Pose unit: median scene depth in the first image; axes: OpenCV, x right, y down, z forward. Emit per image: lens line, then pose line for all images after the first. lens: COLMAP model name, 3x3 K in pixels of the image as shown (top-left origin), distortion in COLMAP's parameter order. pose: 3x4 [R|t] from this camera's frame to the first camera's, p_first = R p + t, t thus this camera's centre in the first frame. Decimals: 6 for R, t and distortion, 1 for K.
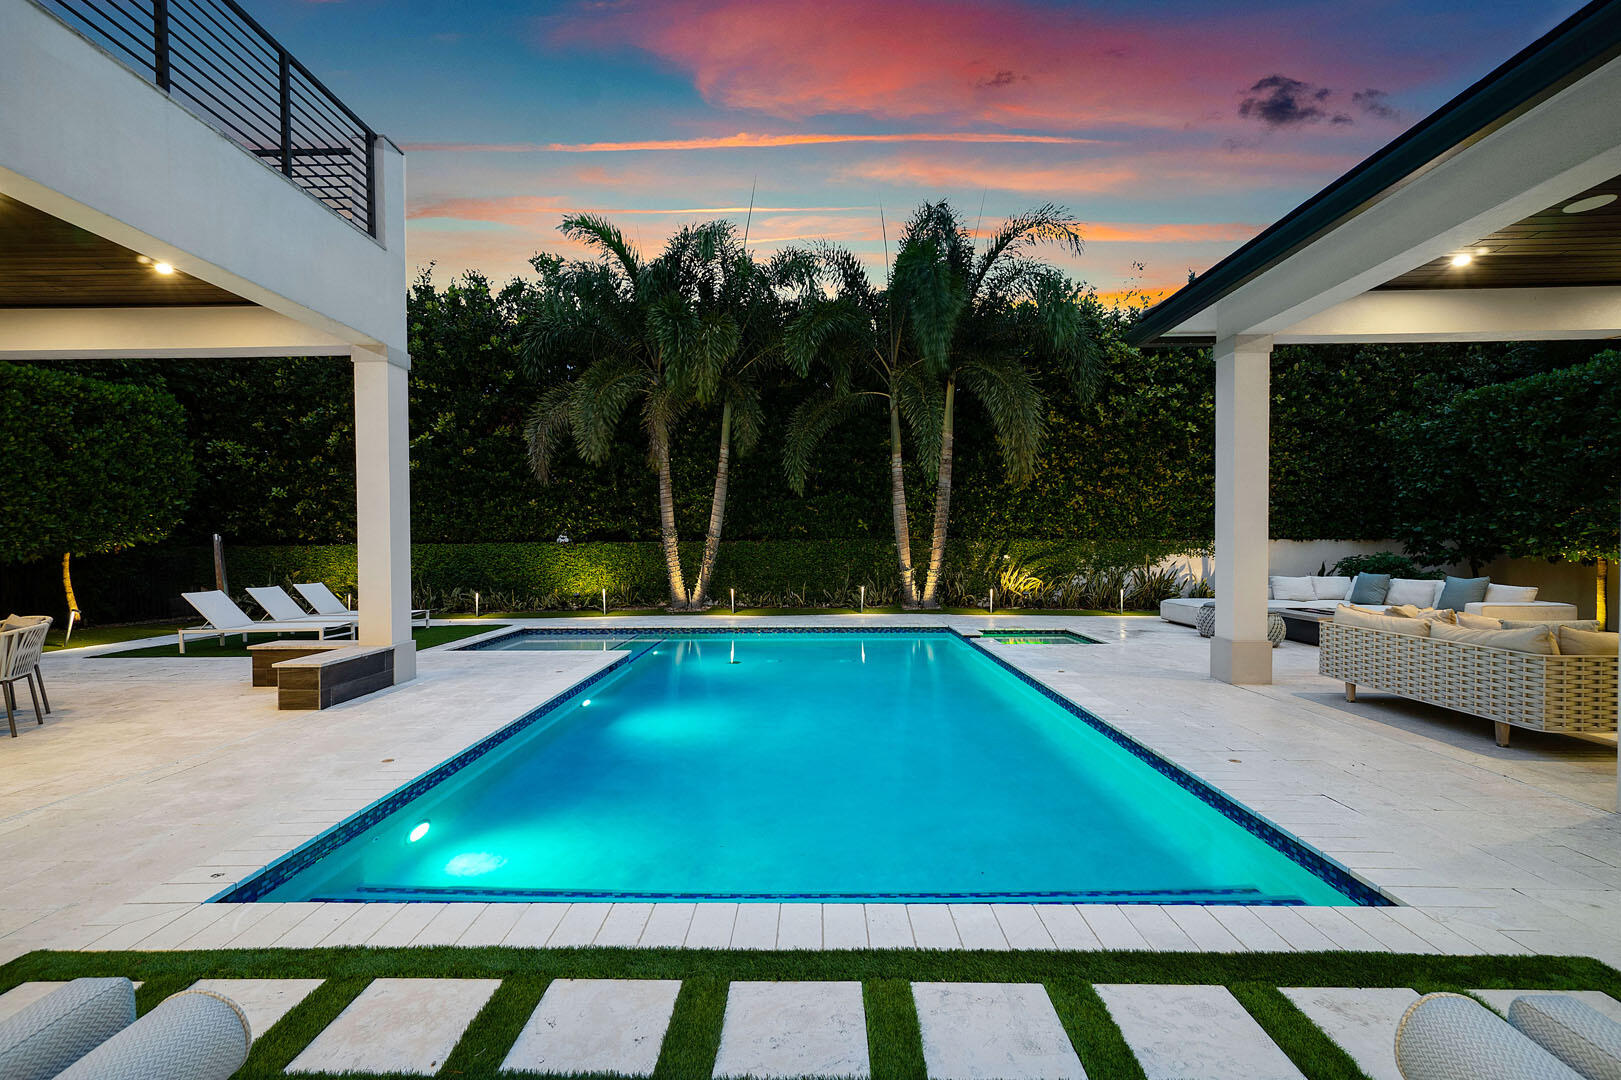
lens RADIAL K [[718.2, 0, 805.4], [0, 718.2, 560.5], [0, 0, 1]] dist [0.000273, 0.003220]
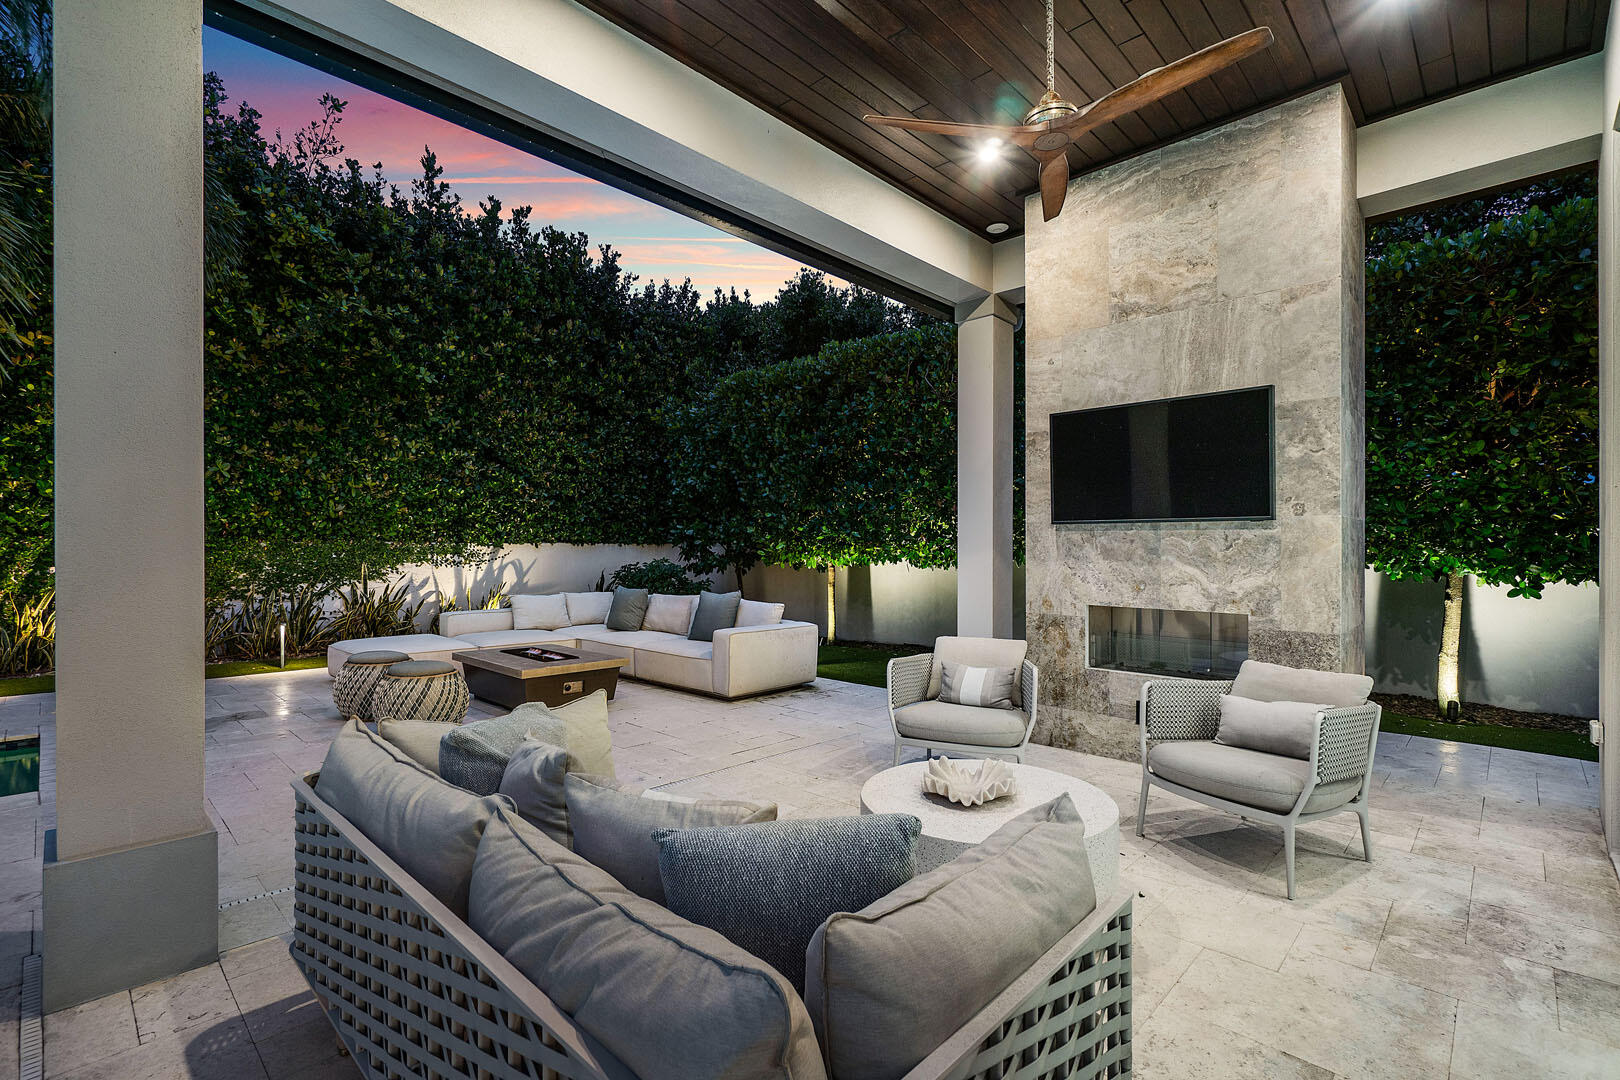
lens RADIAL K [[717.8, 0, 815.2], [0, 717.8, 552.8], [0, 0, 1]] dist [0.000273, 0.003220]
pose [[0.675197, 0.002188, 0.737635, 0.283249], [0.012947, 0.999806, -0.014817, -0.003403], [-0.737524, 0.019555, 0.675038, 0.273574]]
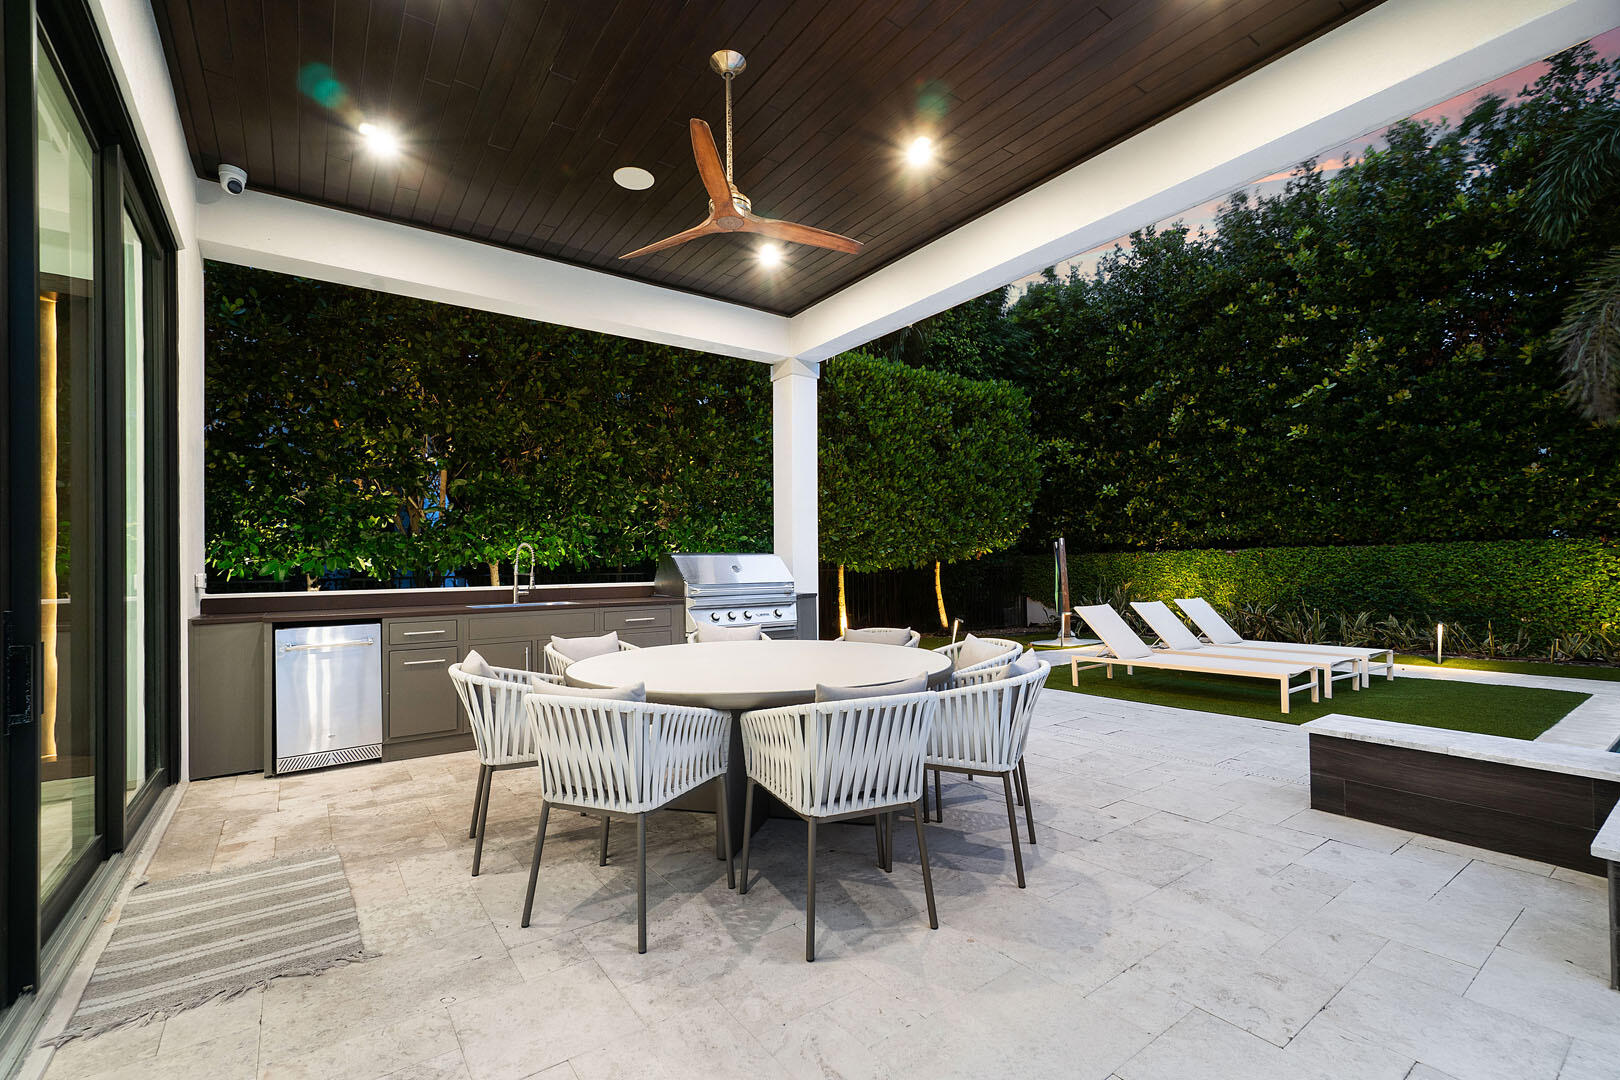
lens RADIAL K [[717.8, 0, 806.8], [0, 717.8, 543.0], [0, 0, 1]] dist [0.000273, 0.003220]
pose [[0.605847, -0.028232, -0.795080, -0.298132], [-0.010341, 0.999006, -0.043352, 0.009677], [0.795514, 0.034487, 0.604953, 0.216226]]
